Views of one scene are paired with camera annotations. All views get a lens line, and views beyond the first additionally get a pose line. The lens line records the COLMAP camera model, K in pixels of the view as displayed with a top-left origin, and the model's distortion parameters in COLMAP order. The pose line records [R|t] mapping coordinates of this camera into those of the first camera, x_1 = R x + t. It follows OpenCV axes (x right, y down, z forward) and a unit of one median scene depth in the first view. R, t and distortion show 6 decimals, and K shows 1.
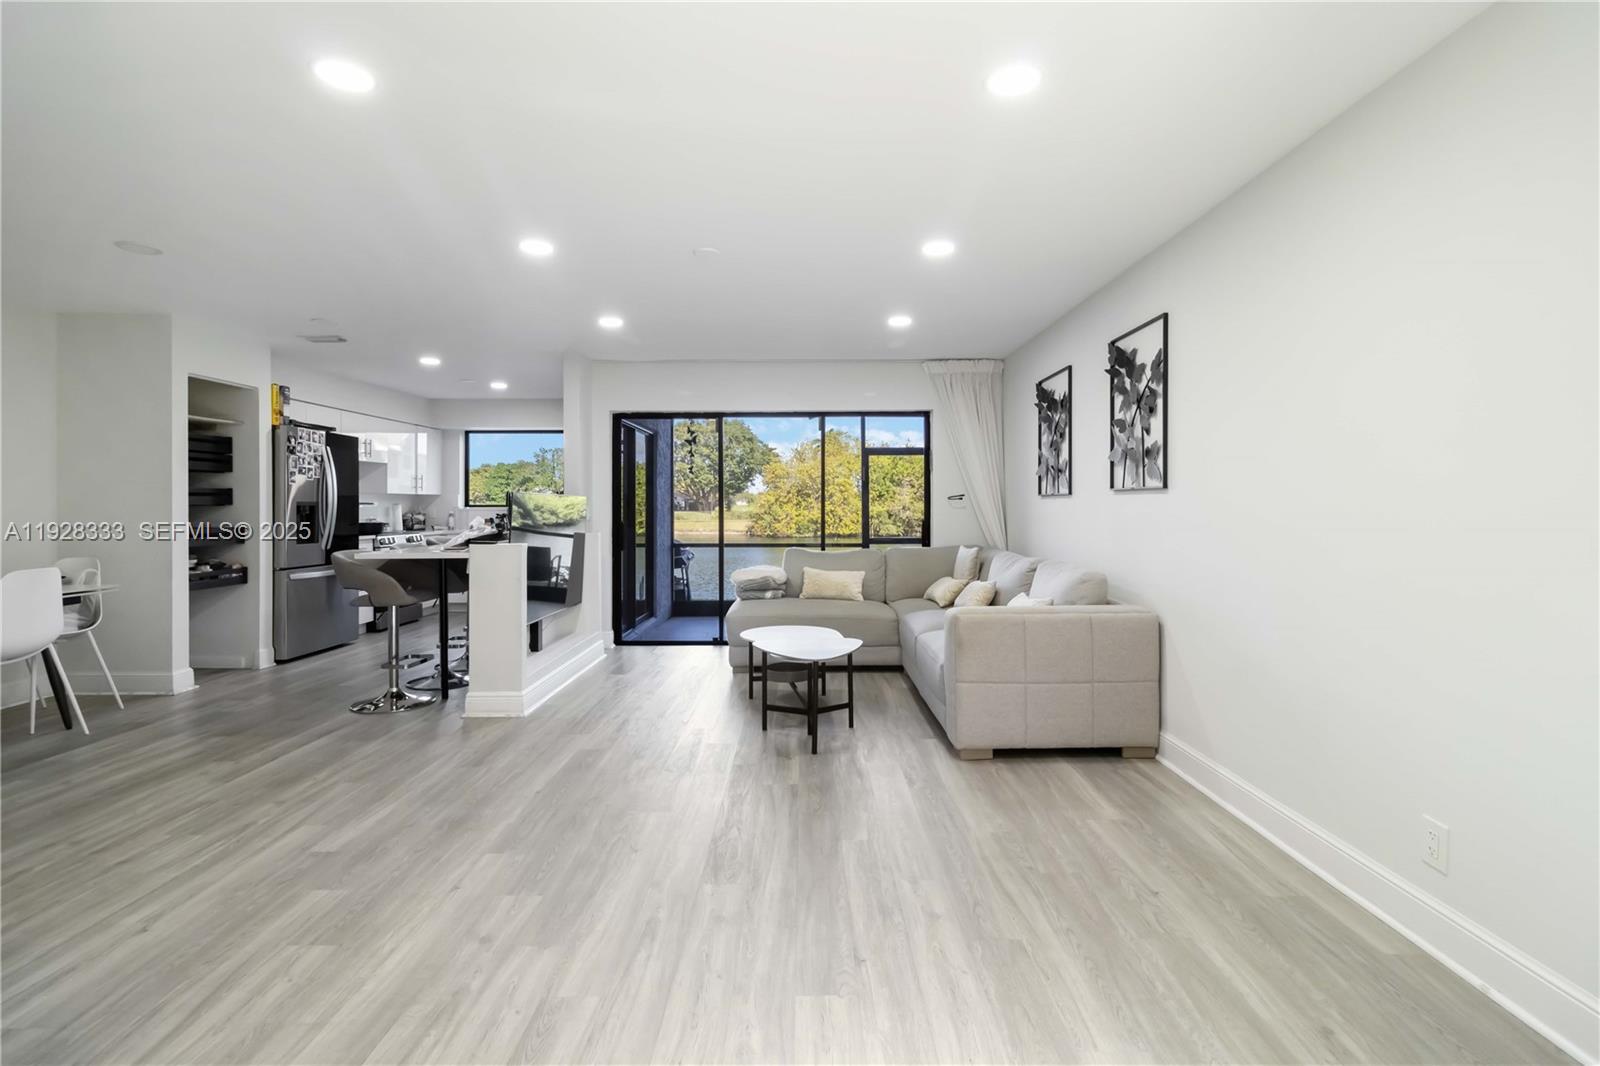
lens RADIAL K [[744.7, 0, 811.0], [0, 744.7, 506.4], [0, 0, 1]] dist [0.000050, 0.000116]
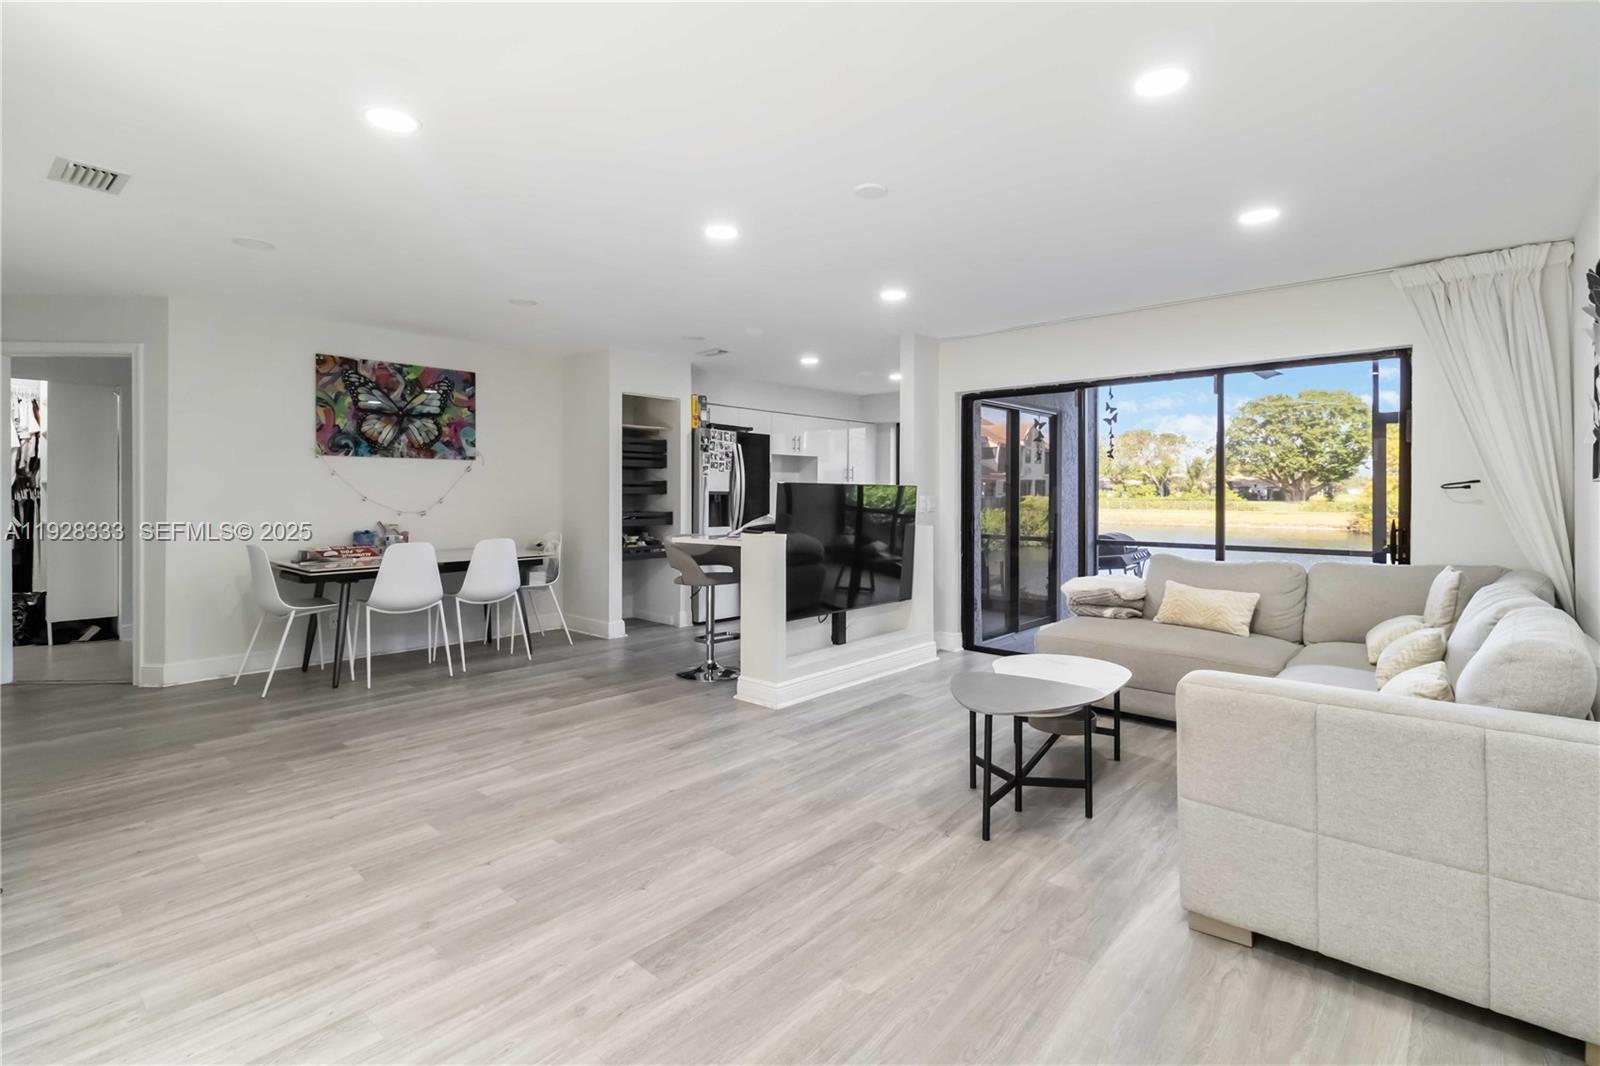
lens RADIAL K [[744.7, 0, 803.0], [0, 744.7, 498.8], [0, 0, 1]] dist [0.000050, 0.000116]
pose [[0.742456, 0.007961, -0.669847, 0.264666], [-0.003838, 0.999964, 0.007630, -0.004654], [0.669884, -0.003094, 0.742460, 0.250961]]
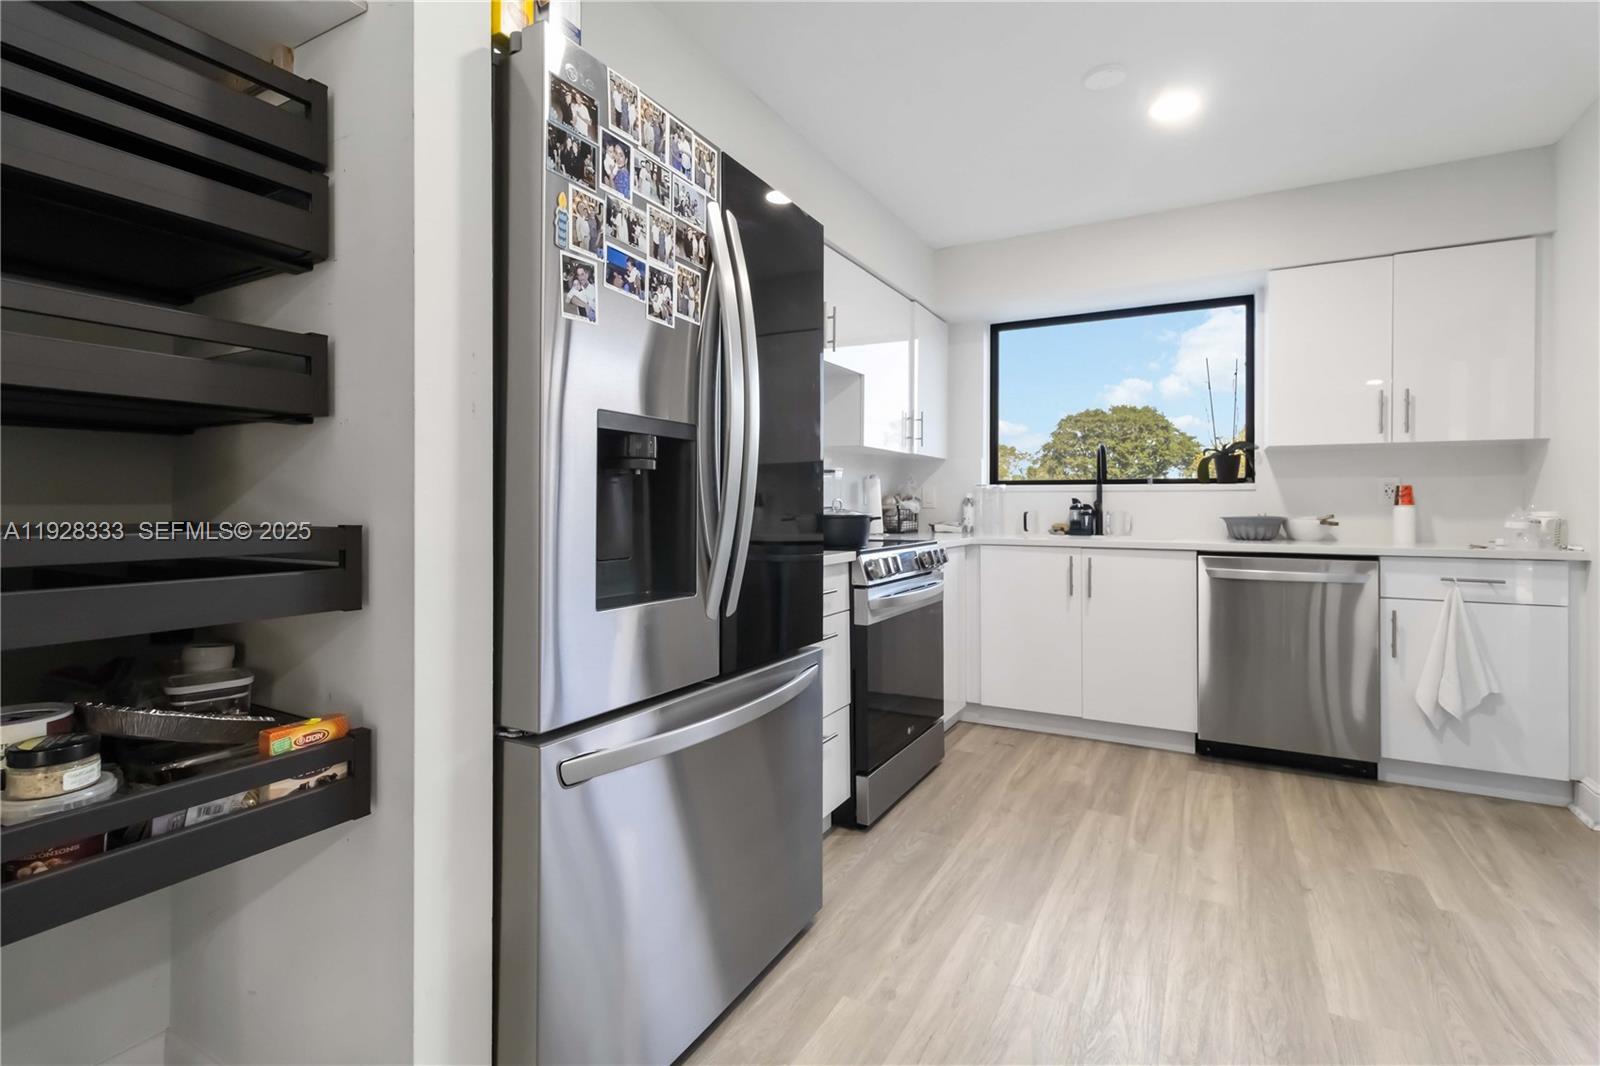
lens RADIAL K [[744.7, 0, 812.8], [0, 744.7, 503.1], [0, 0, 1]] dist [0.000050, 0.000116]
pose [[0.875446, 0.000831, -0.483316, -0.631713], [-0.001700, 0.999998, -0.001360, 0.024429], [0.483314, 0.002012, 0.875445, 0.997403]]
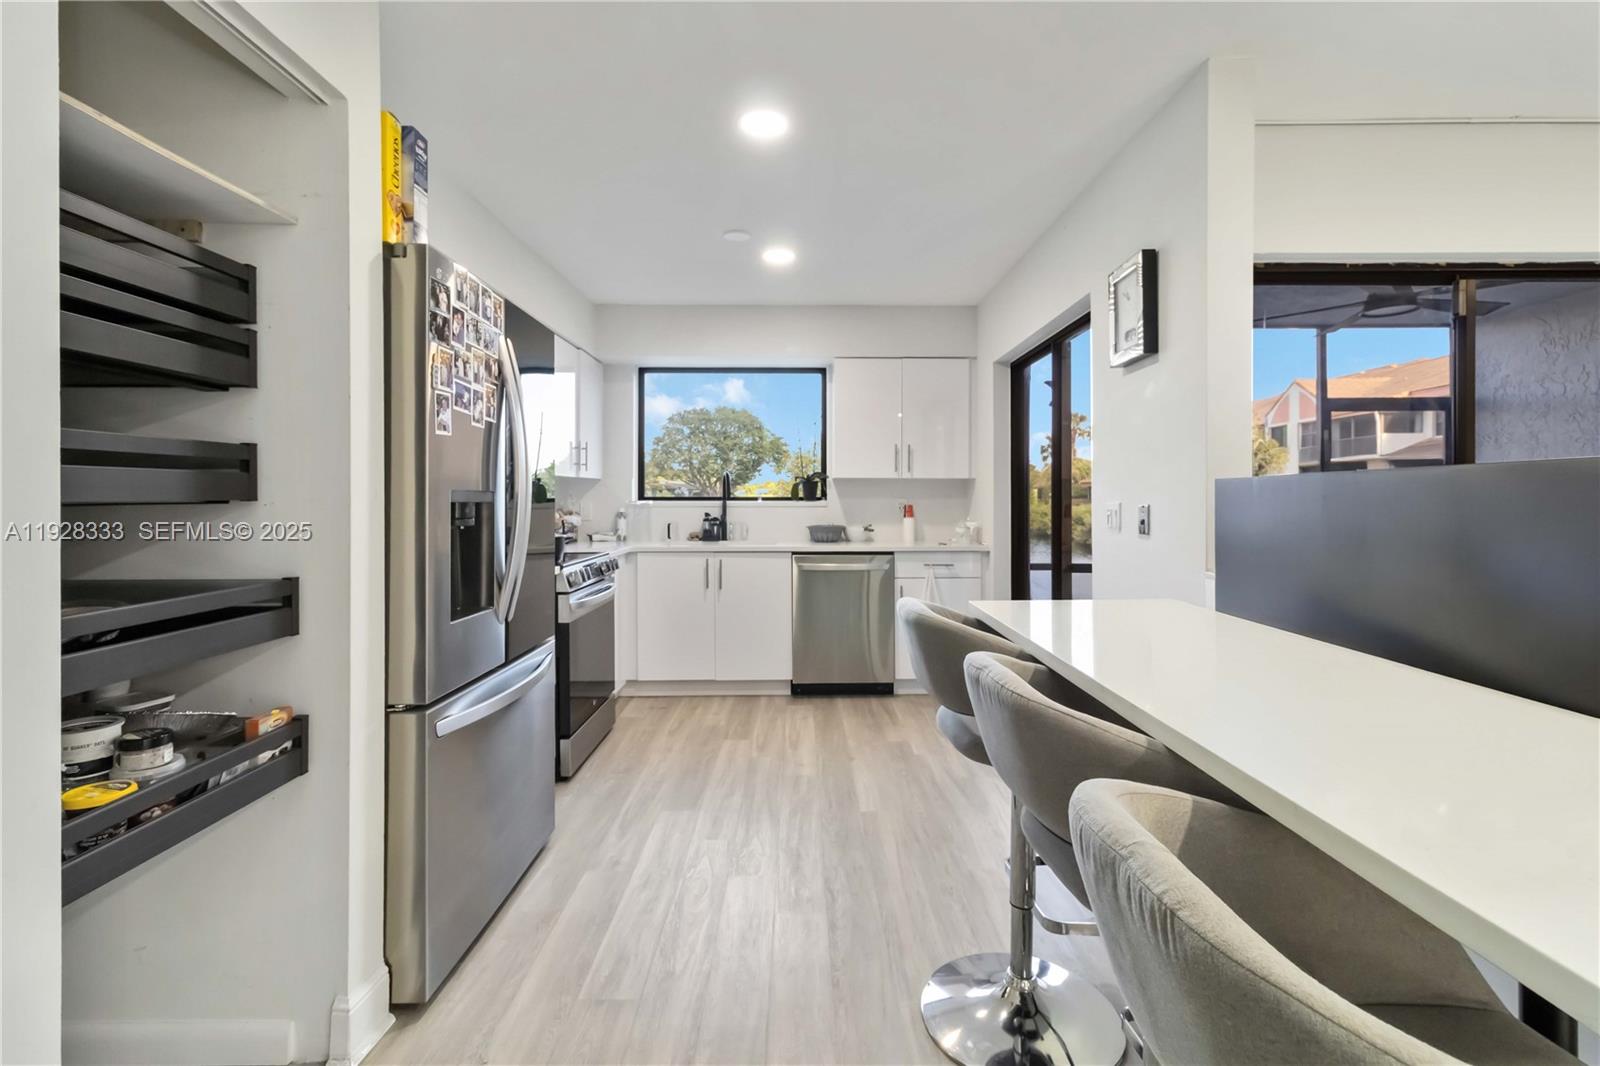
lens RADIAL K [[744.7, 0, 809.4], [0, 744.7, 493.7], [0, 0, 1]] dist [0.000050, 0.000116]
pose [[0.999985, -0.000654, 0.005396, -0.635000], [0.000676, 0.999992, -0.004002, -0.004181], [-0.005393, 0.004006, 0.999977, 0.799334]]
